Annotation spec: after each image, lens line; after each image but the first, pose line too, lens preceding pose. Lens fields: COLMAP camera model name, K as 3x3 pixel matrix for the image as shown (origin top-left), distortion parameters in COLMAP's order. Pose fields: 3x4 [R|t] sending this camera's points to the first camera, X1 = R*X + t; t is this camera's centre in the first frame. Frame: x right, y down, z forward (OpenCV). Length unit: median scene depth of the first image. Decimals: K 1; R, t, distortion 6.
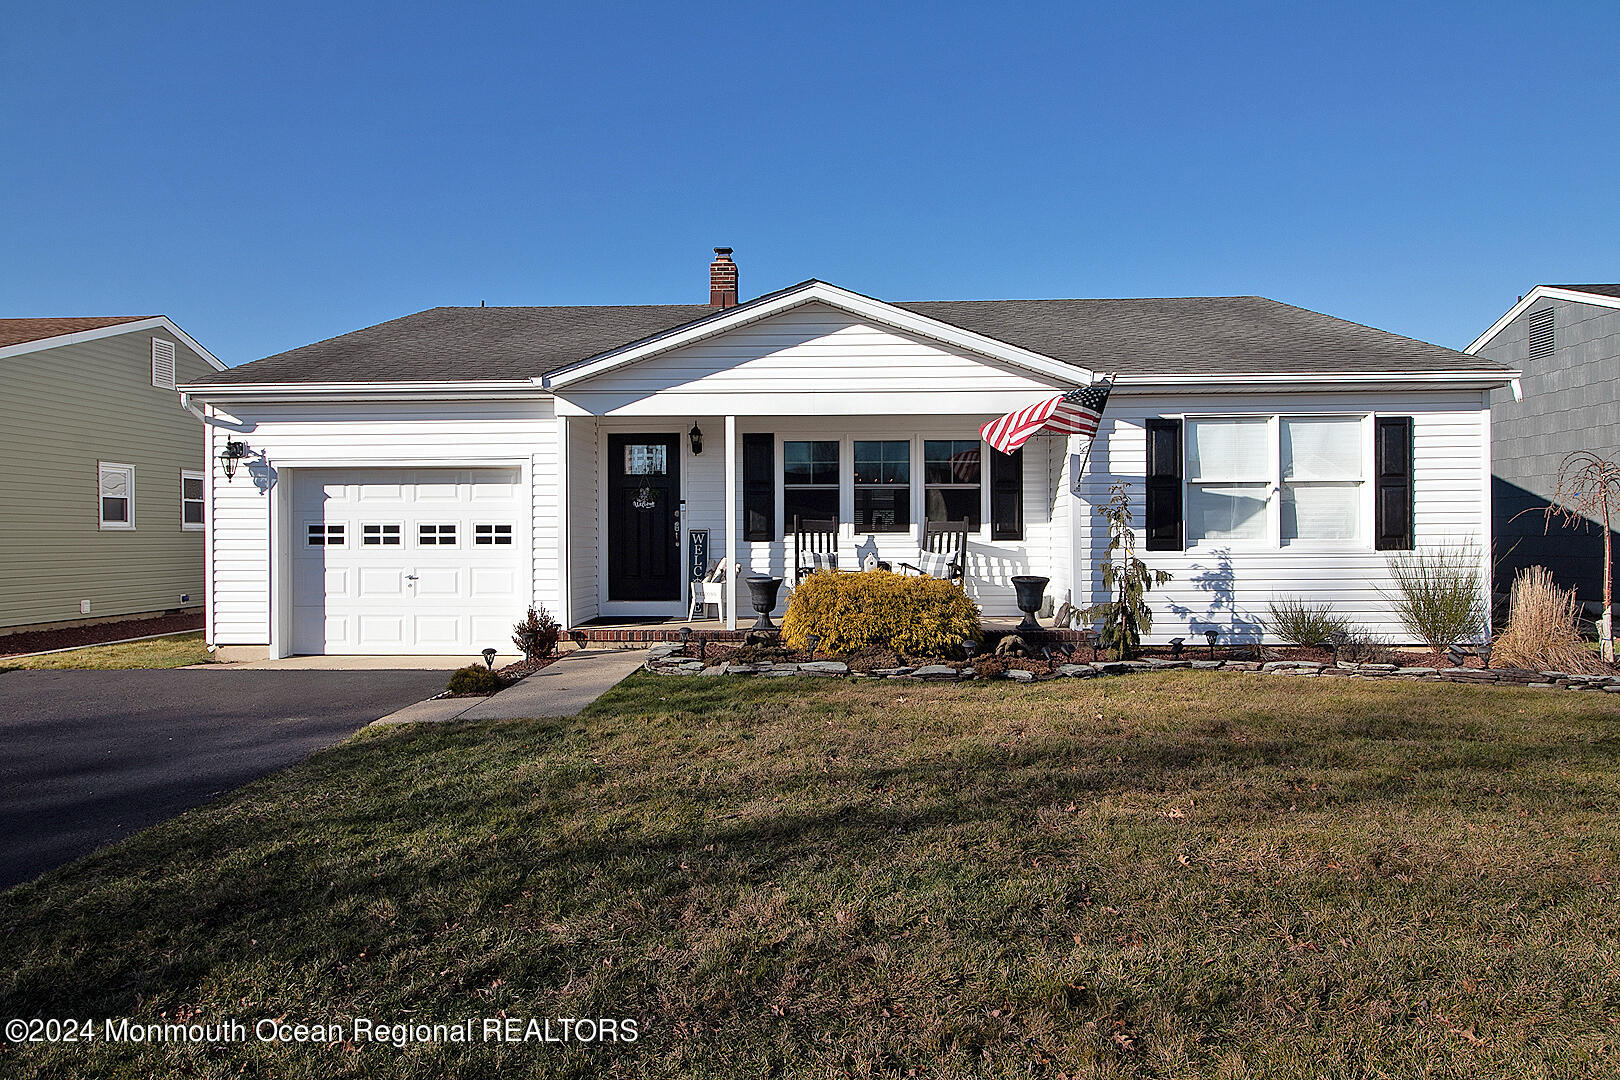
lens RADIAL K [[1055.9, 0, 809.9], [0, 1055.9, 541.7], [0, 0, 1]] dist [-0.003135, 0.002039]
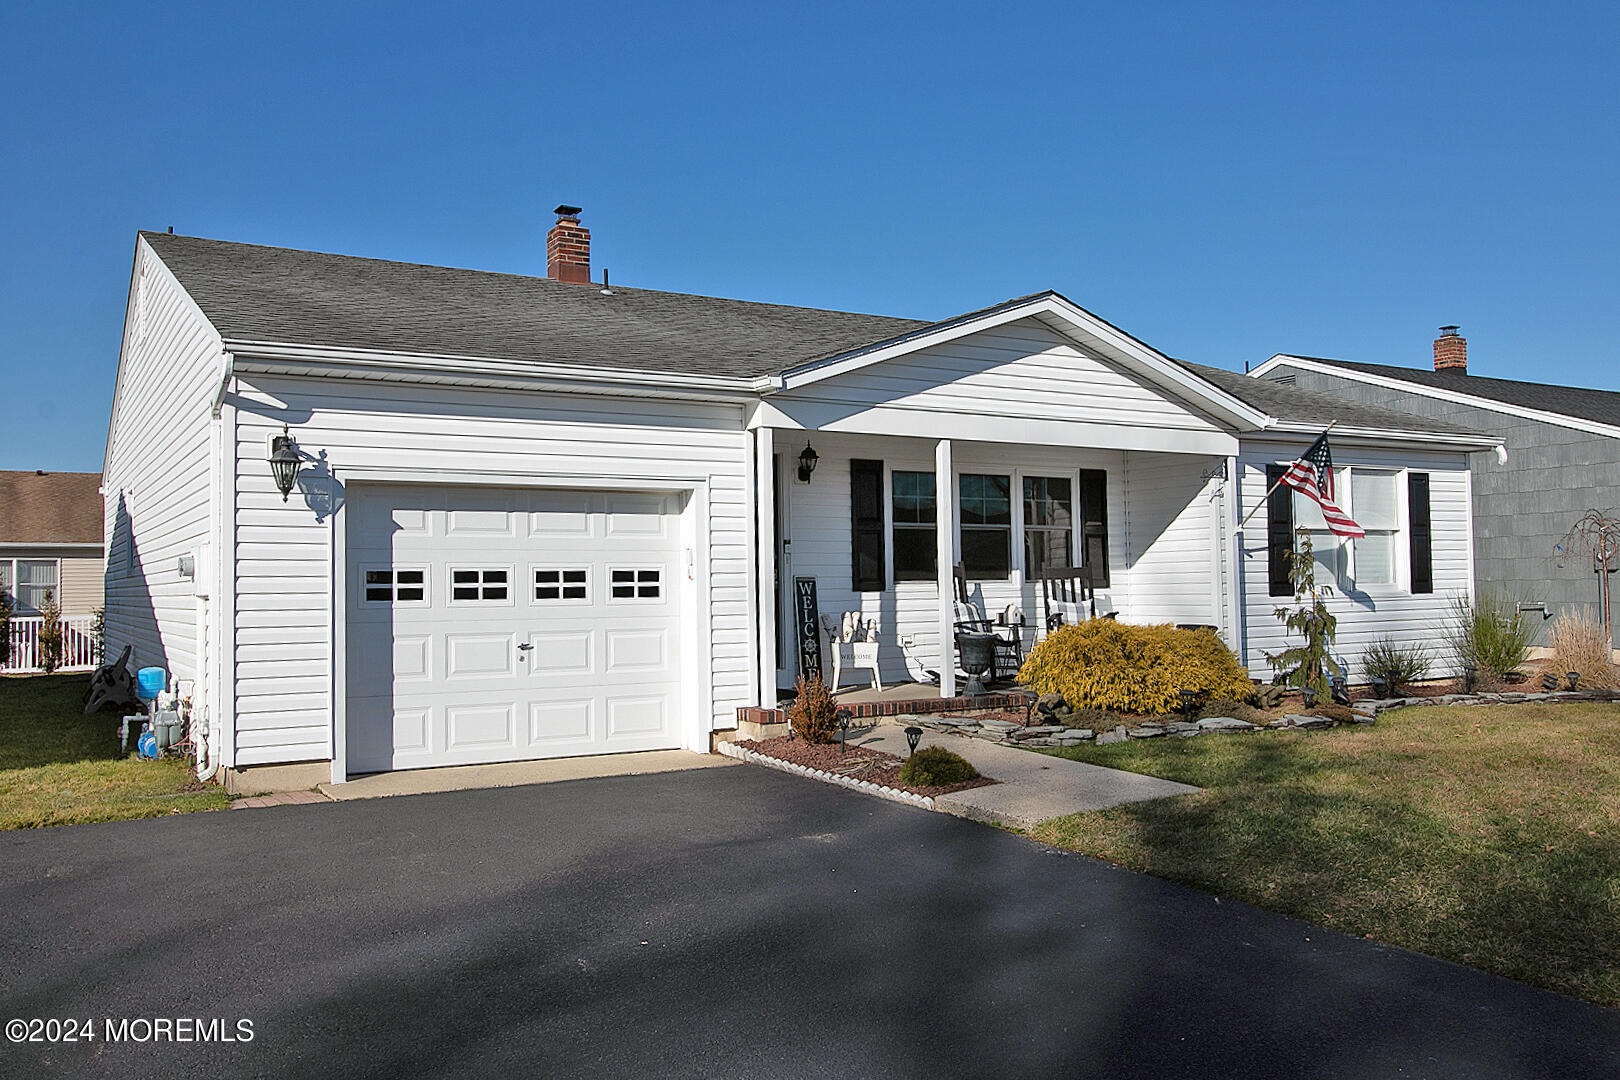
lens RADIAL K [[1342.9, 0, 810.1], [0, 1342.9, 537.4], [0, 0, 1]] dist [-0.007873, 0.000167]
pose [[0.834574, 0.013852, 0.550722, -0.707921], [0.010600, 0.999095, -0.041193, 0.000731], [-0.550794, 0.040217, 0.833672, 0.168144]]
